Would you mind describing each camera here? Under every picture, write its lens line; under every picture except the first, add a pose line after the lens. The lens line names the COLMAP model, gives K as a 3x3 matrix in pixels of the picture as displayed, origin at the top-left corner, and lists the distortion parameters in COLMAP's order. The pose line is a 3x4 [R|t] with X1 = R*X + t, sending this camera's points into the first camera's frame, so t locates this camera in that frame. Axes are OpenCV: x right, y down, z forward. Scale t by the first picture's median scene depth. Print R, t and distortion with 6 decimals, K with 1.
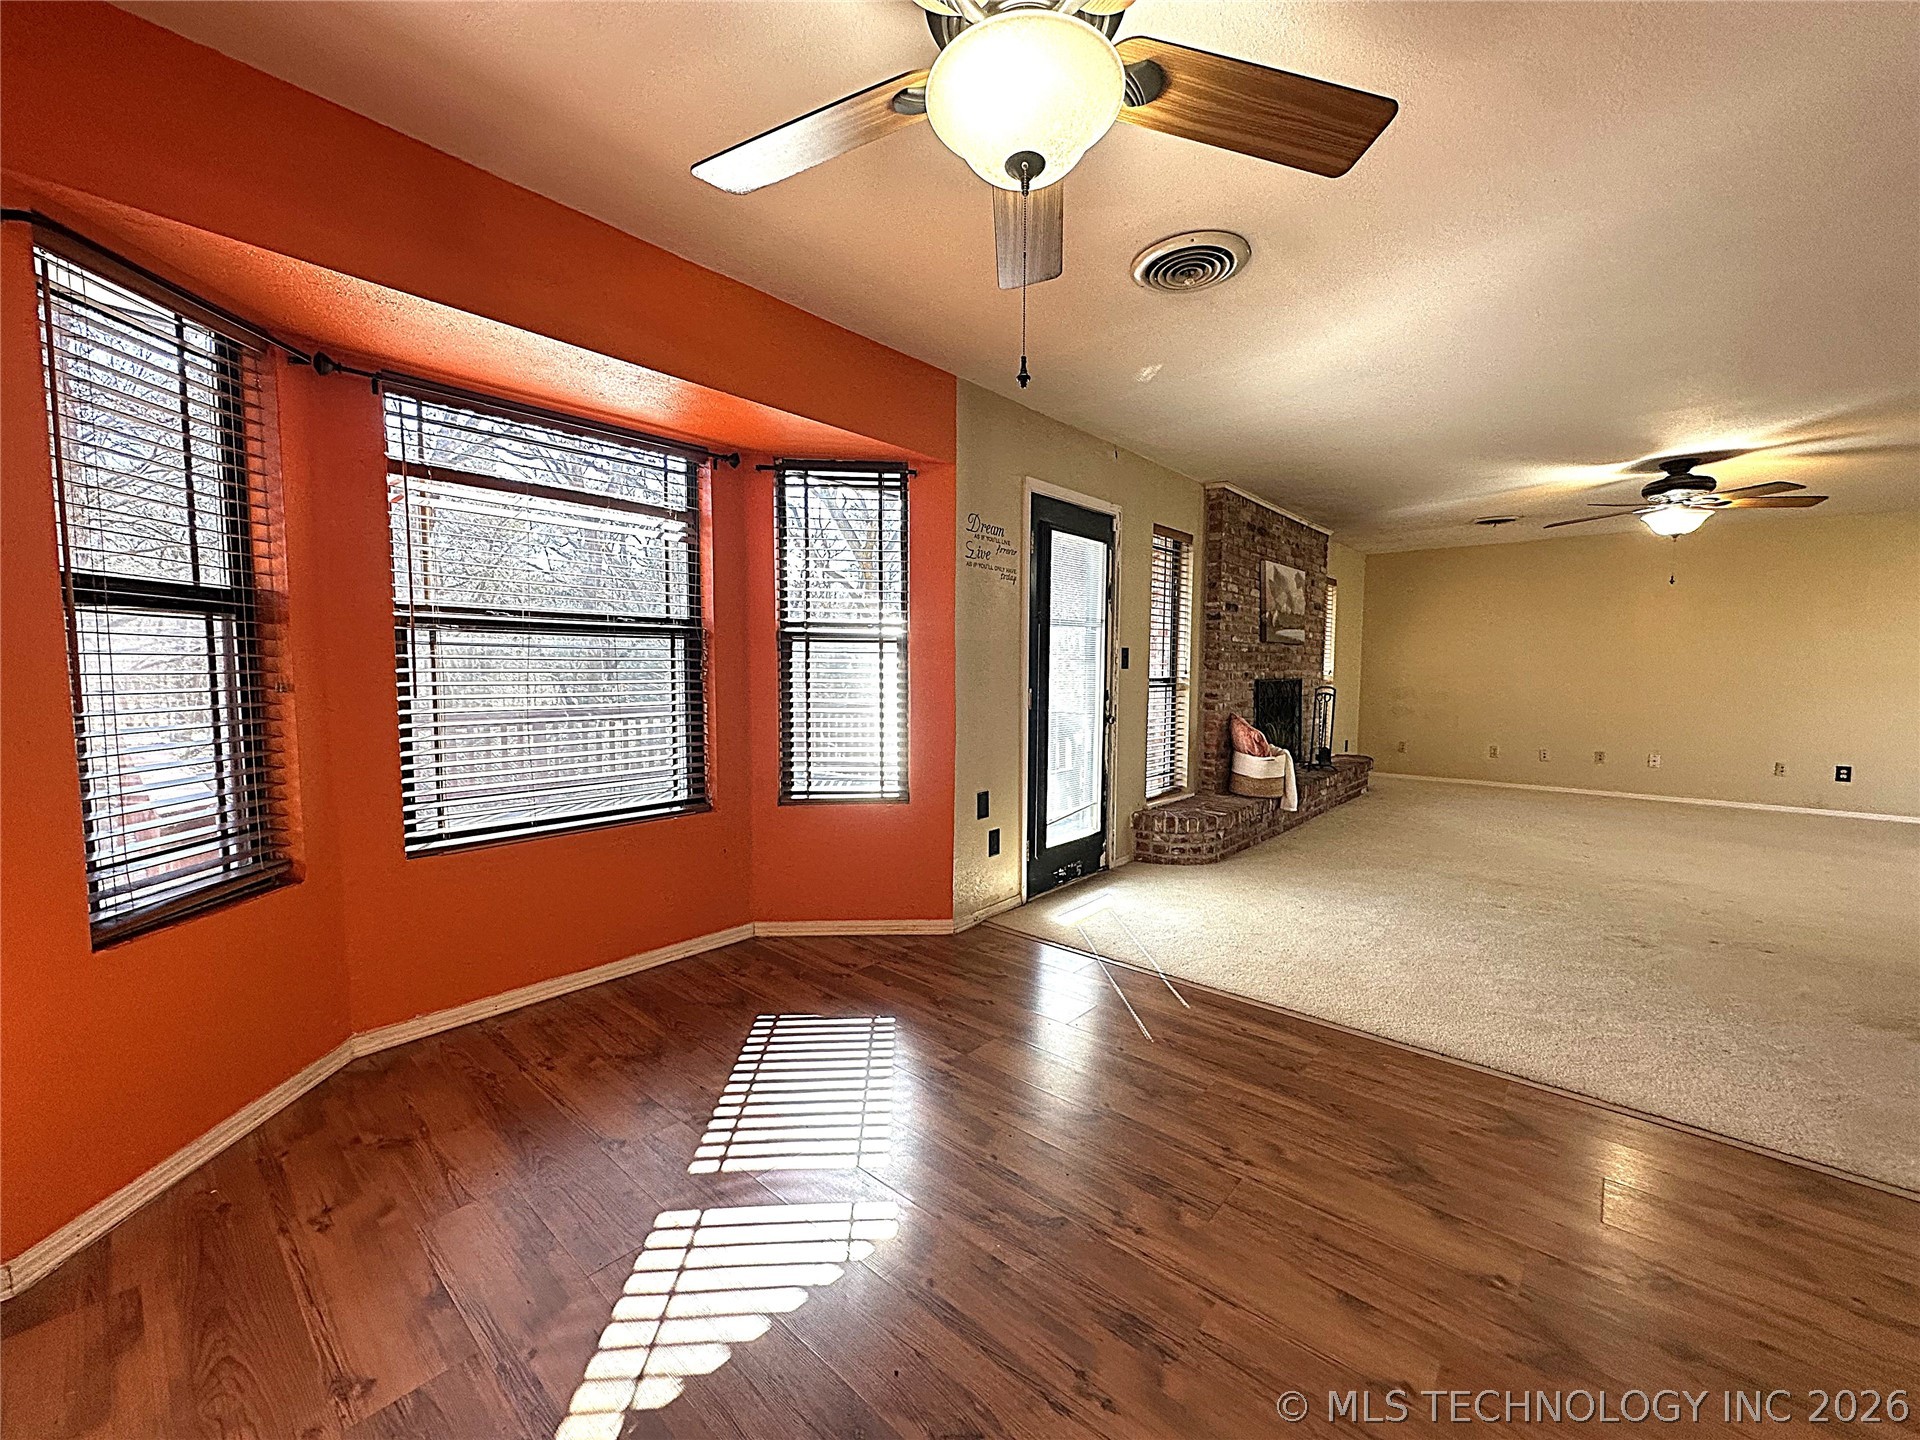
lens RADIAL K [[765.4, 0, 960.1], [0, 765.4, 721.6], [0, 0, 1]] dist [-0.002979, 0.000386]
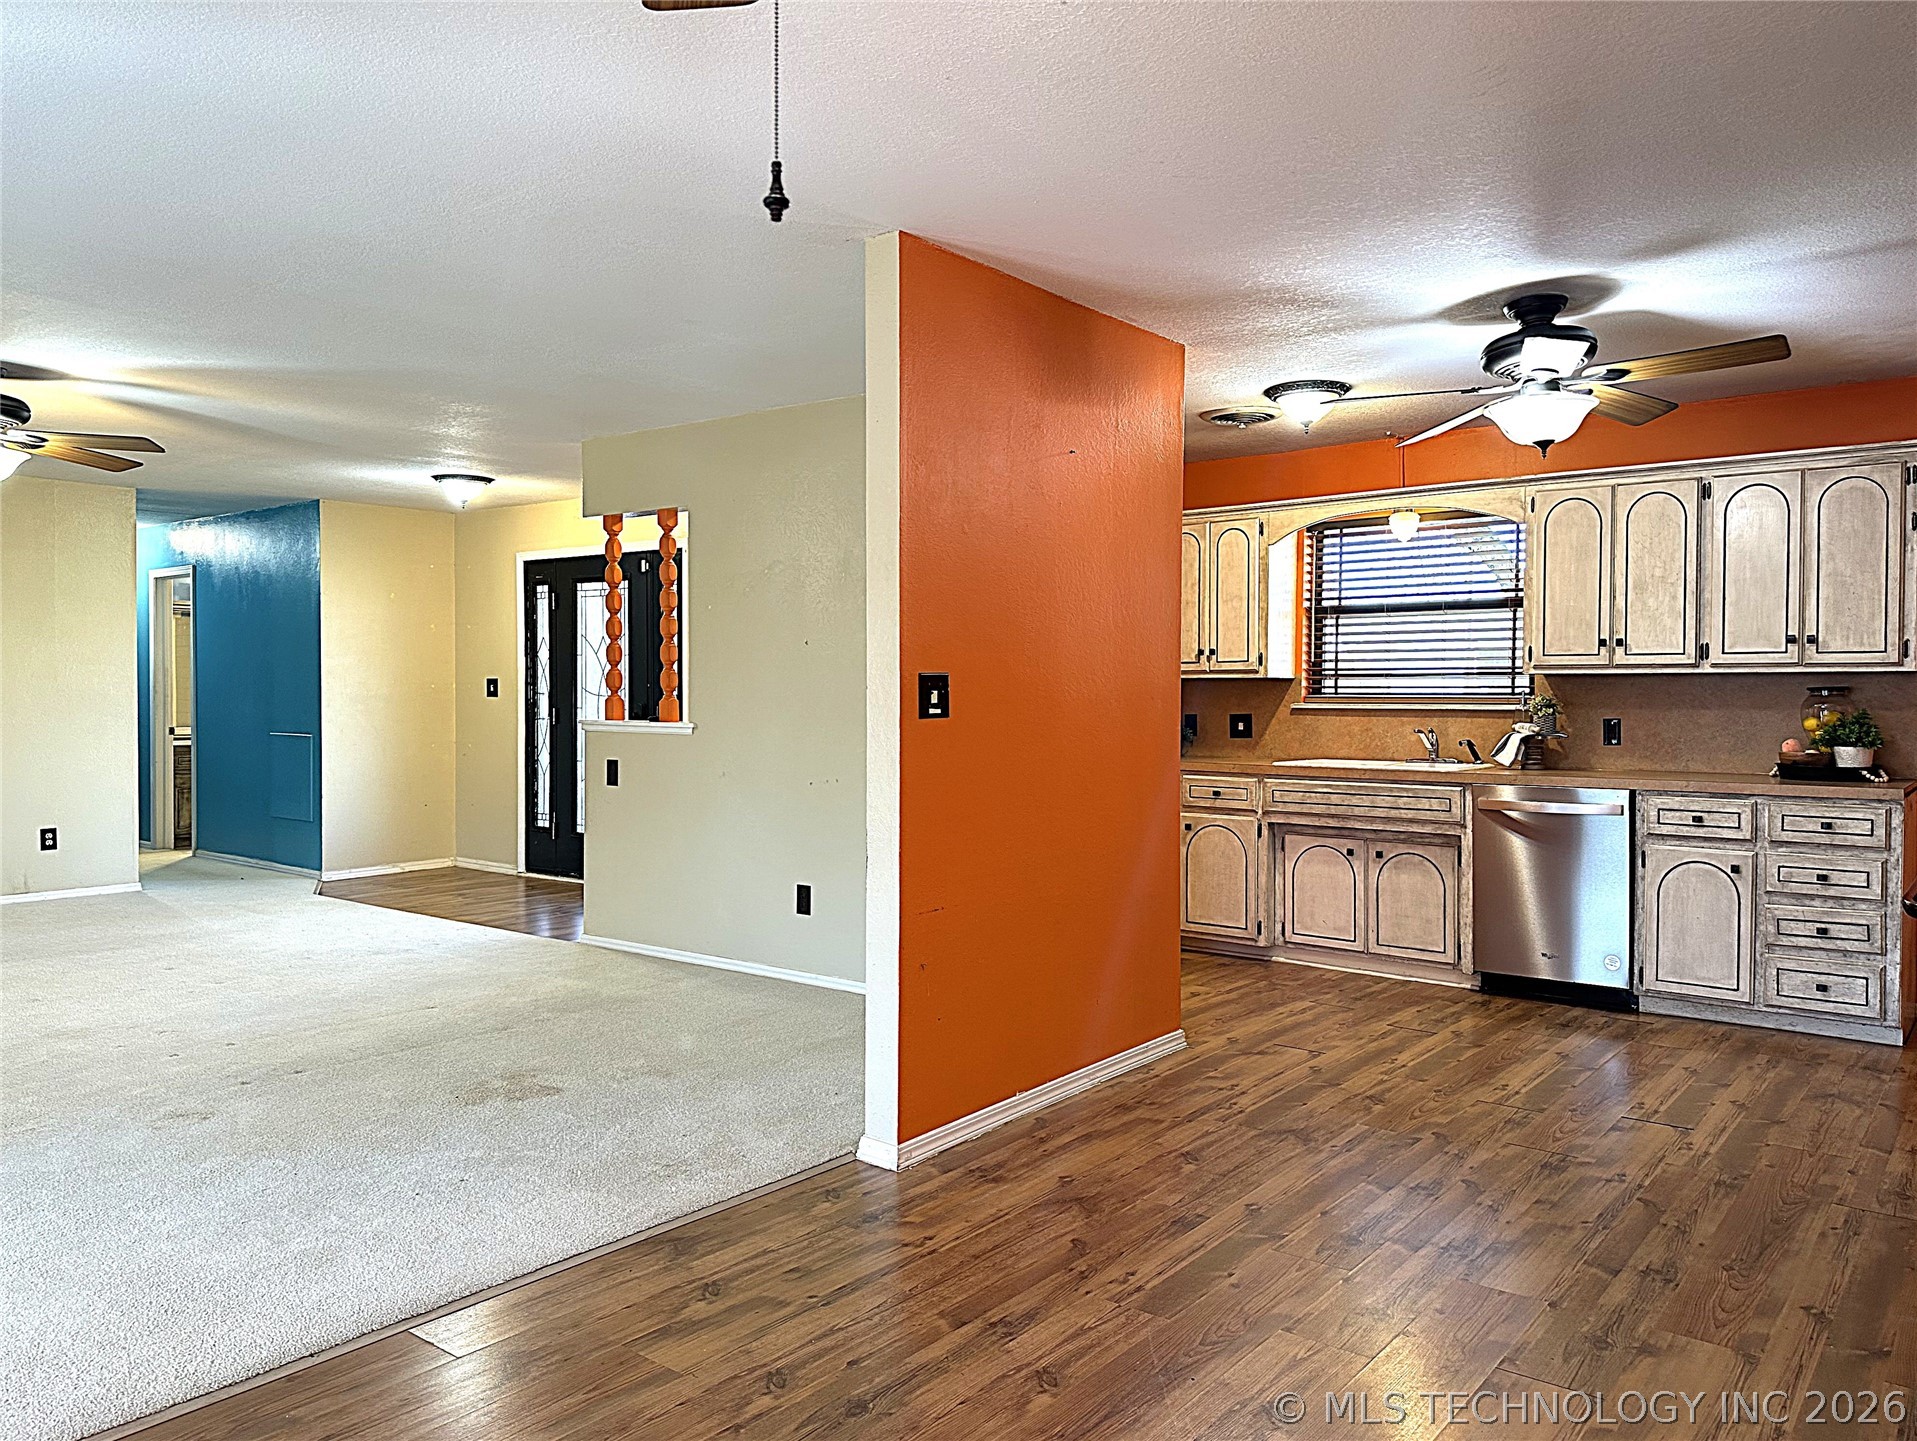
lens RADIAL K [[1369.2, 0, 991.5], [0, 1369.2, 718.5], [0, 0, 1]] dist [0.073740, -0.094926]
pose [[-0.061832, -0.024508, 0.997786, -0.324746], [0.065268, 0.997459, 0.028544, -0.040456], [-0.995950, 0.066889, -0.060075, 0.340365]]
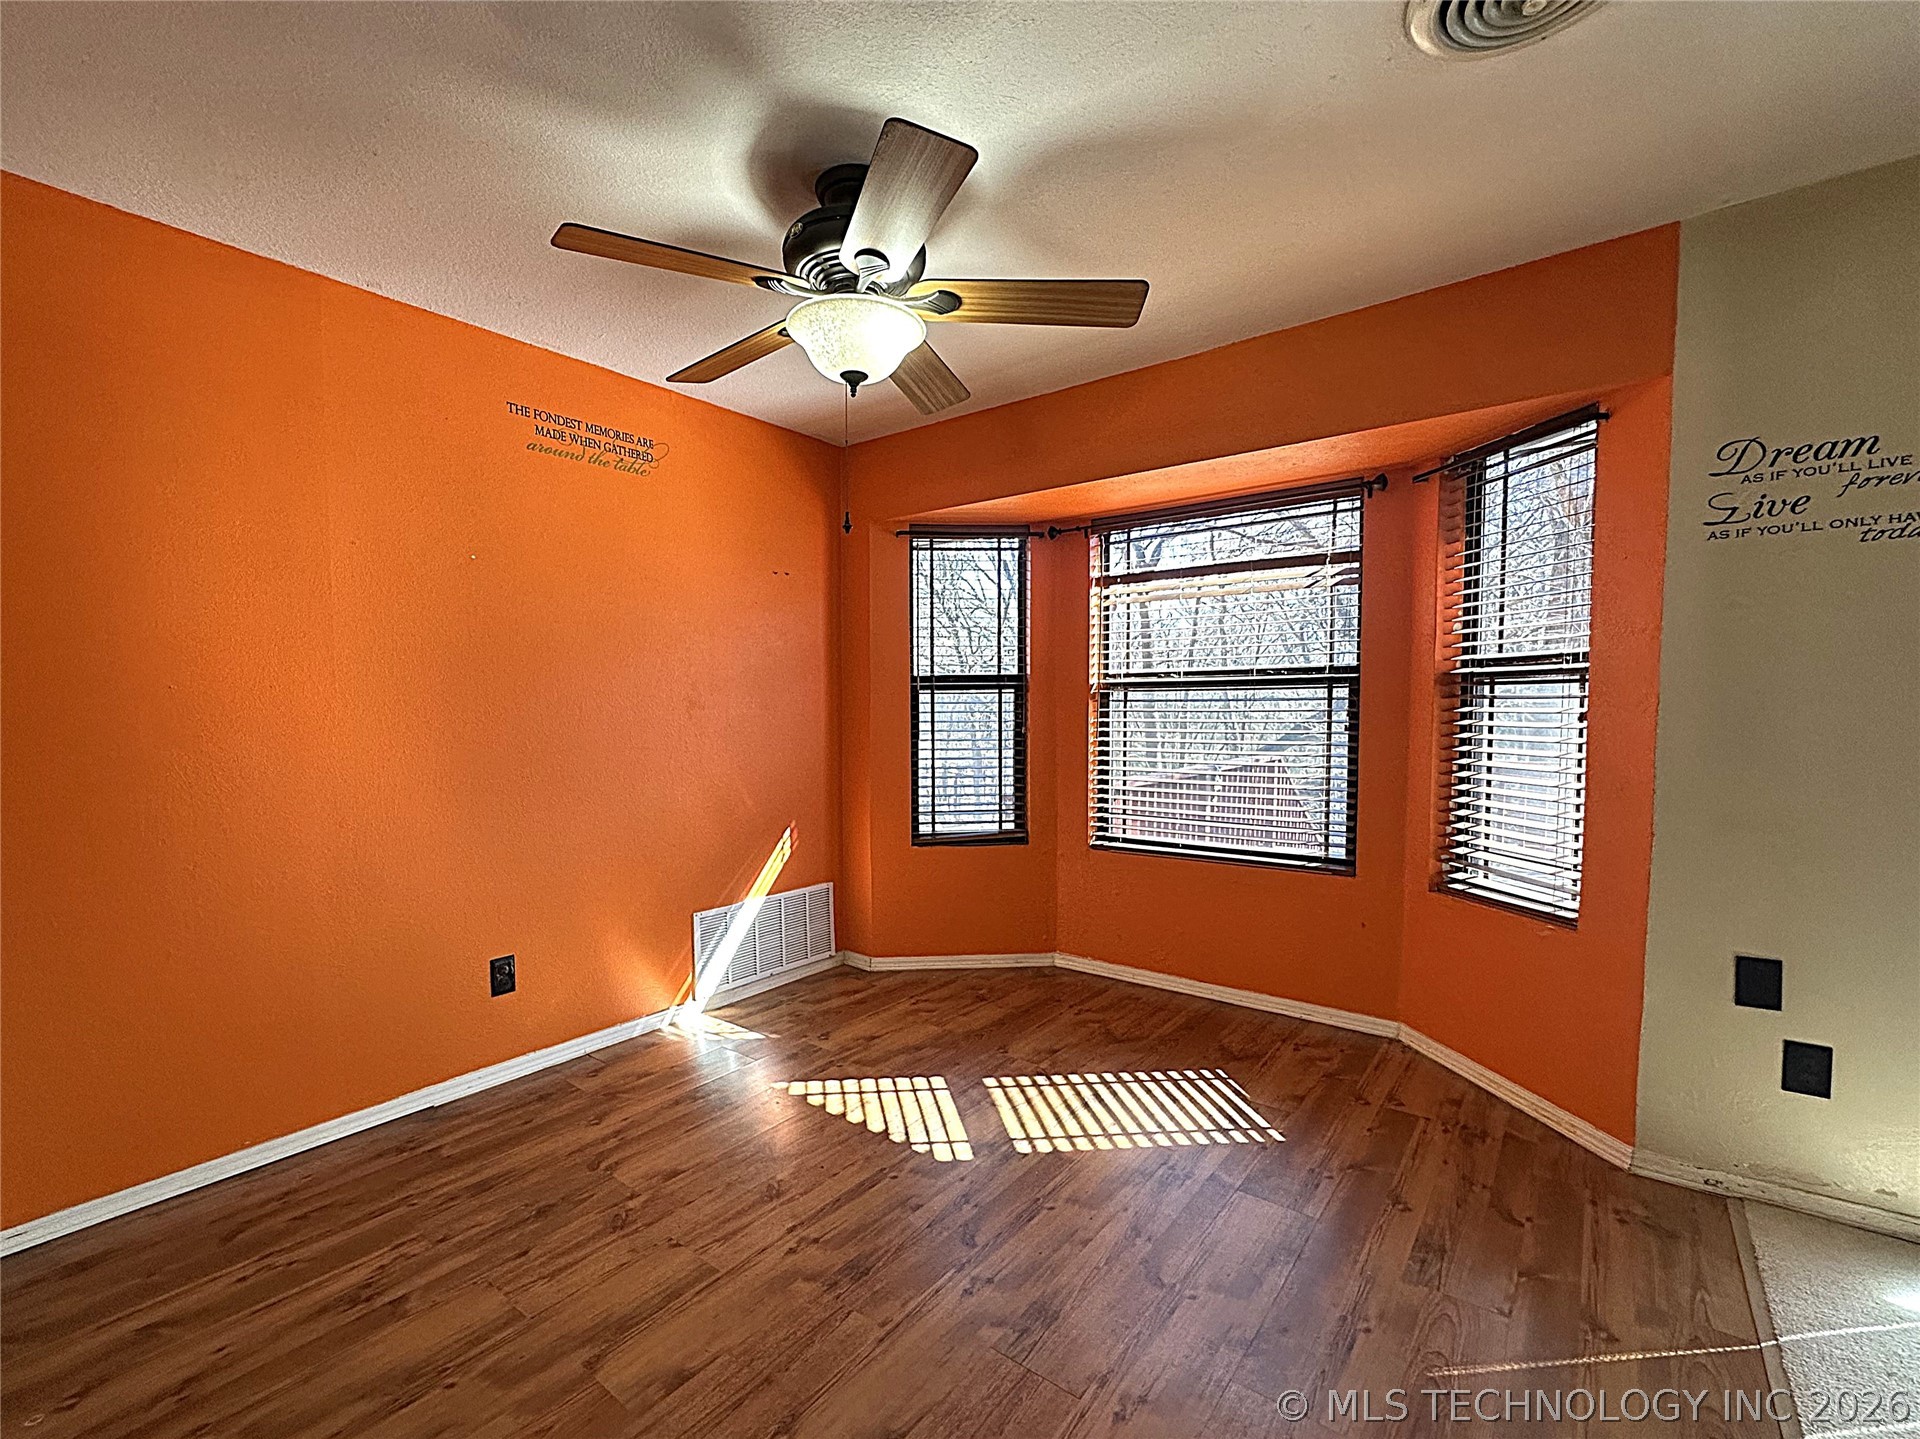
lens RADIAL K [[828.9, 0, 861.8], [0, 828.9, 758.2], [0, 0, 1]] dist [-0.026913, 0.000235]
pose [[-0.001317, 0.058477, -0.998288, 0.586621], [-0.061927, 0.996368, 0.058446, -0.040319], [0.998080, 0.061898, 0.002309, 0.378464]]
